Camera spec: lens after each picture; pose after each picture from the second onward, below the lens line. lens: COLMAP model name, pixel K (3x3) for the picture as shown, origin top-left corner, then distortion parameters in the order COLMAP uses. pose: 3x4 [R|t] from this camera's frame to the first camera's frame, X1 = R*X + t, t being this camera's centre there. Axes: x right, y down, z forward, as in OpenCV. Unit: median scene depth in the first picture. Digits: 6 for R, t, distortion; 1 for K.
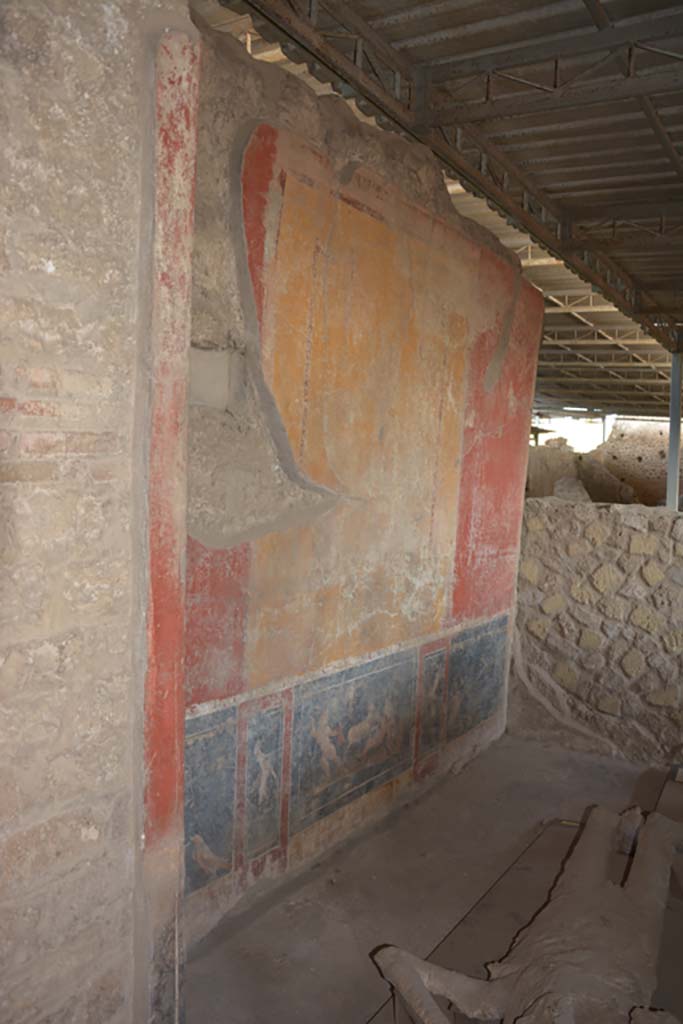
lens RADIAL K [[825.2, 0, 337.0], [0, 825.2, 516.6], [0, 0, 1]] dist [-0.141218, 0.116590]
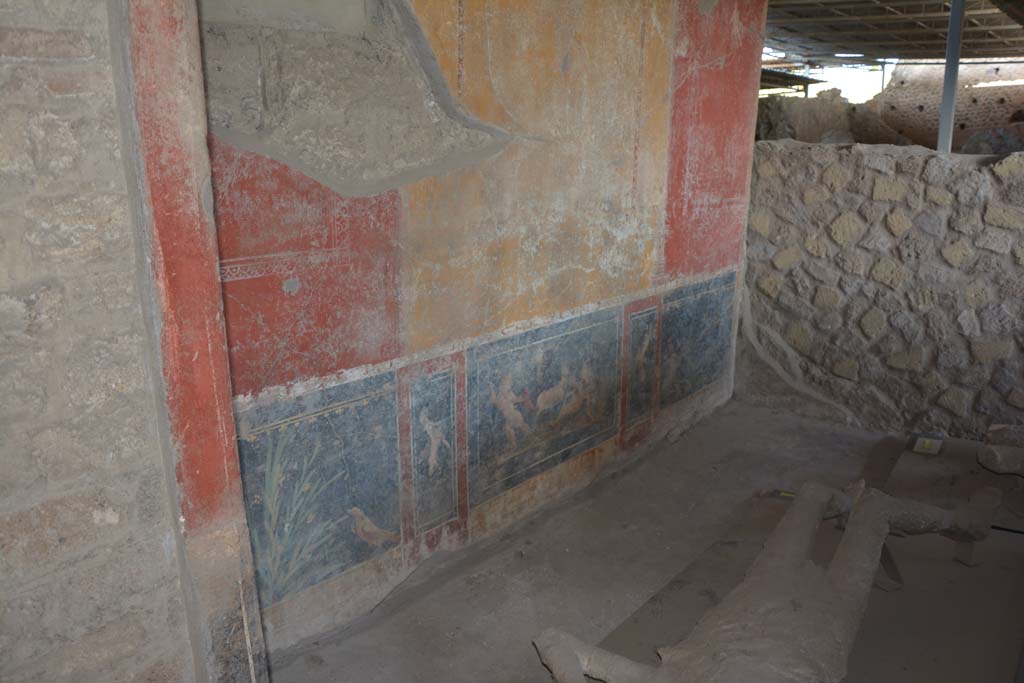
lens RADIAL K [[825.2, 0, 511.9], [0, 825.2, 341.5], [0, 0, 1]] dist [-0.141218, 0.116590]
pose [[0.992986, -0.014295, -0.117361, 0.100405], [0.036146, 0.981839, 0.186240, 0.028029], [0.112567, -0.189176, 0.975470, 0.106028]]
